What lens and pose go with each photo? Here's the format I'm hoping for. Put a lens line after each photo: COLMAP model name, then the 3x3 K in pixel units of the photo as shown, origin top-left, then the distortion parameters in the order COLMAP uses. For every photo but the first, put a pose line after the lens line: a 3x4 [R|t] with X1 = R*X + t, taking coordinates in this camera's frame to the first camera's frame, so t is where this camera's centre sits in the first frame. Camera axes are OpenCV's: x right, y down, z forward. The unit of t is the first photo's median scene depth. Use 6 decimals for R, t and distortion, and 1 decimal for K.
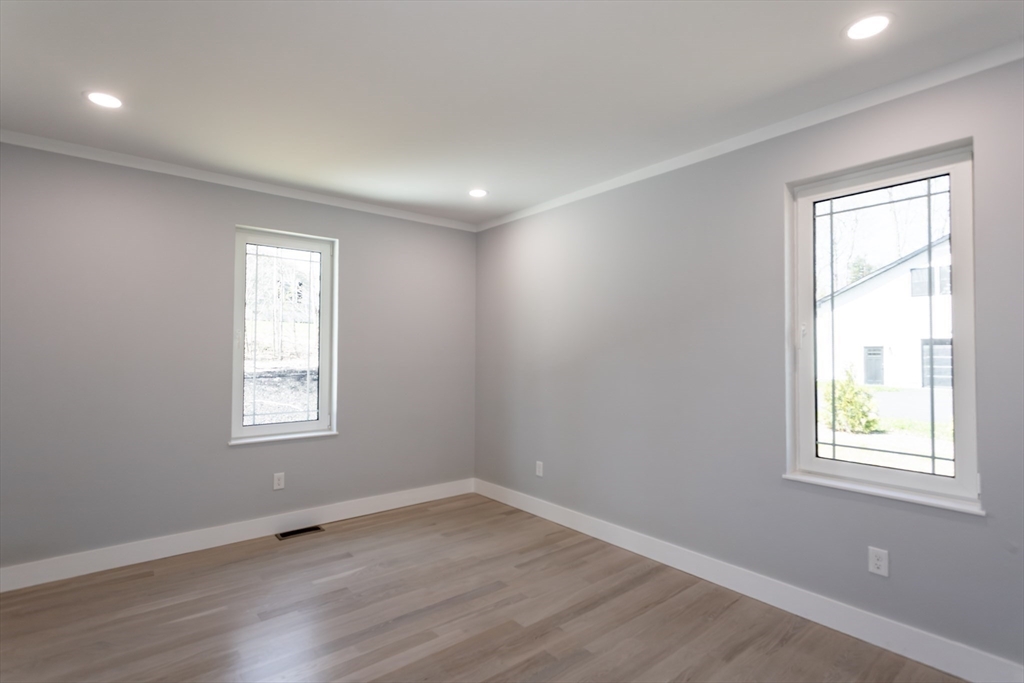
lens RADIAL K [[501.4, 0, 518.7], [0, 501.4, 340.4], [0, 0, 1]] dist [0.003250, 0.000702]
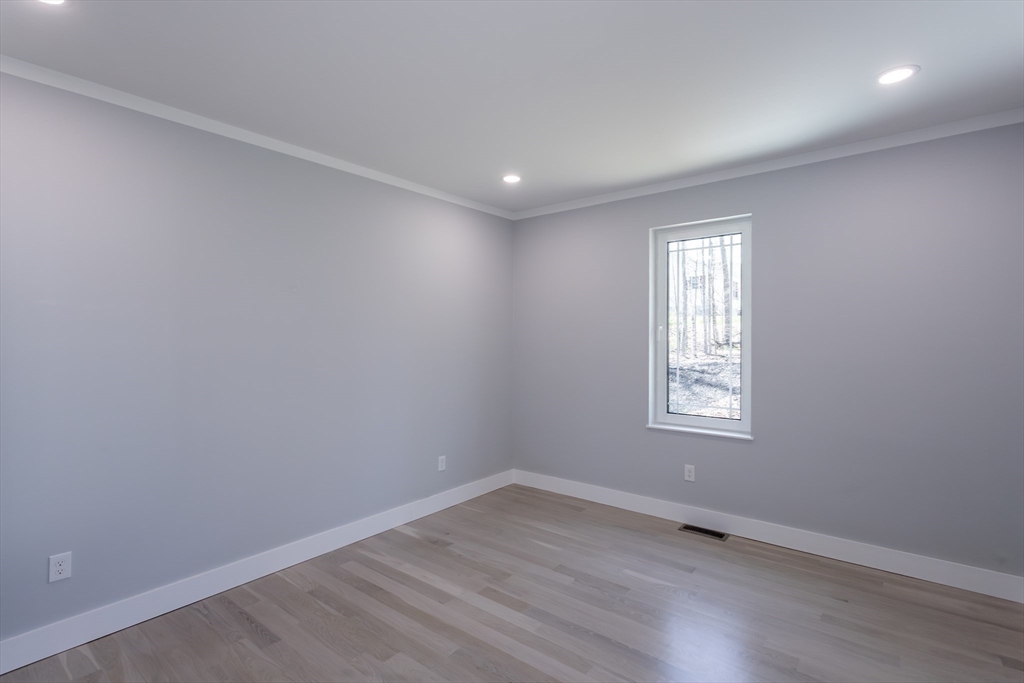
lens RADIAL K [[501.4, 0, 518.7], [0, 501.4, 340.4], [0, 0, 1]] dist [0.003250, 0.000702]
pose [[0.190312, 0.002983, -0.981719, 0.493300], [0.025441, 0.999645, 0.007969, -0.002219], [0.981394, -0.026493, 0.190169, 0.533694]]
